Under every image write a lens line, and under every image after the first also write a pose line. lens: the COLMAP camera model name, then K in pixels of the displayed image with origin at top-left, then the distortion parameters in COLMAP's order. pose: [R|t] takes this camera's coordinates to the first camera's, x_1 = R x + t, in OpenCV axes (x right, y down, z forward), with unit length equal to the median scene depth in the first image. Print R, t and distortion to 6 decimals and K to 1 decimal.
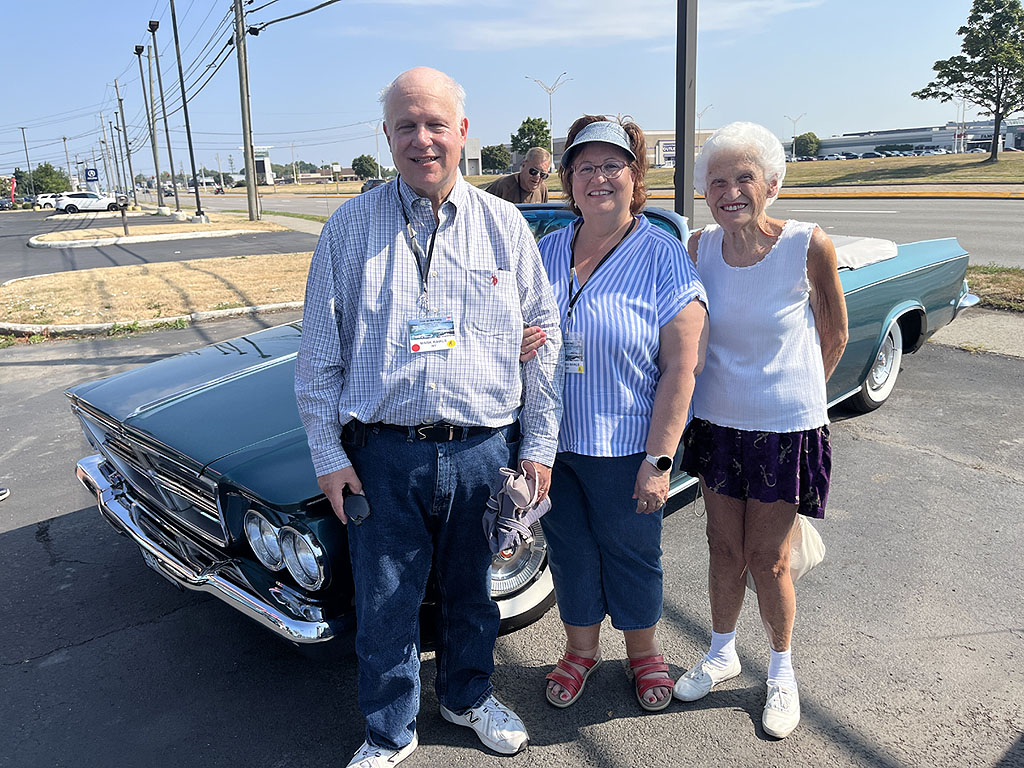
lens RADIAL K [[793.7, 0, 505.2], [0, 793.7, 377.1], [0, 0, 1]] dist [0.071337, -0.111429]
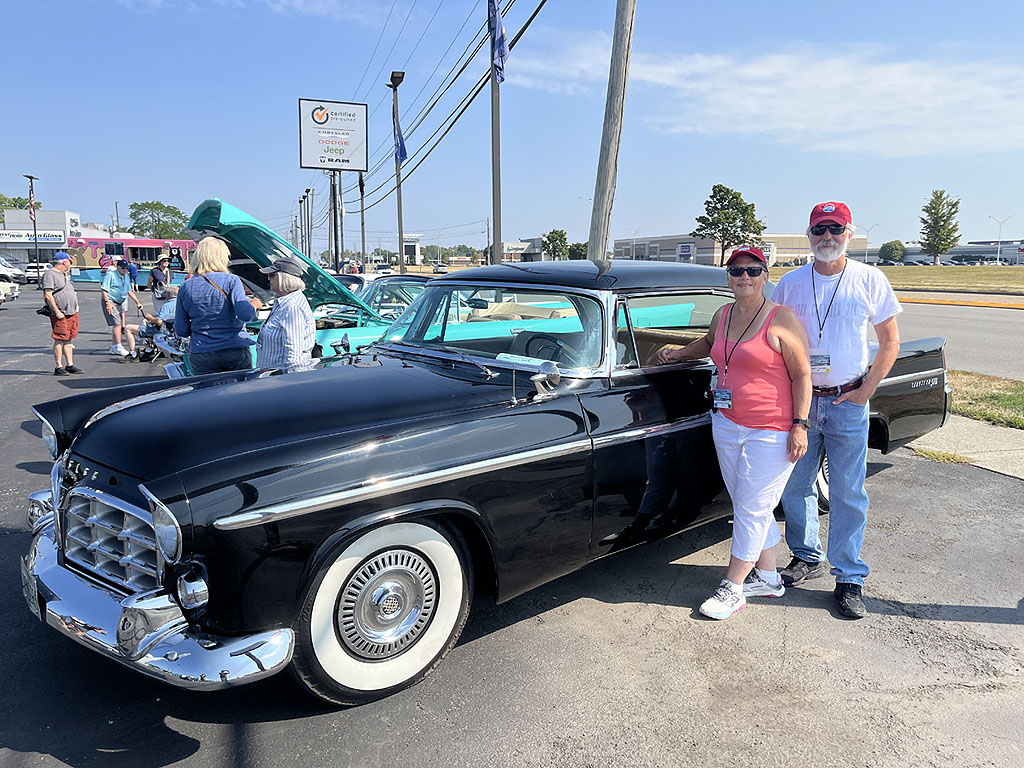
lens RADIAL K [[761.4, 0, 516.9], [0, 761.4, 387.1], [0, 0, 1]] dist [0.043780, -0.045123]
pose [[0.982527, 0.074218, -0.170681, 0.471604], [-0.088463, 0.993066, -0.077419, 0.180597], [0.163752, 0.091165, 0.982280, -0.815341]]
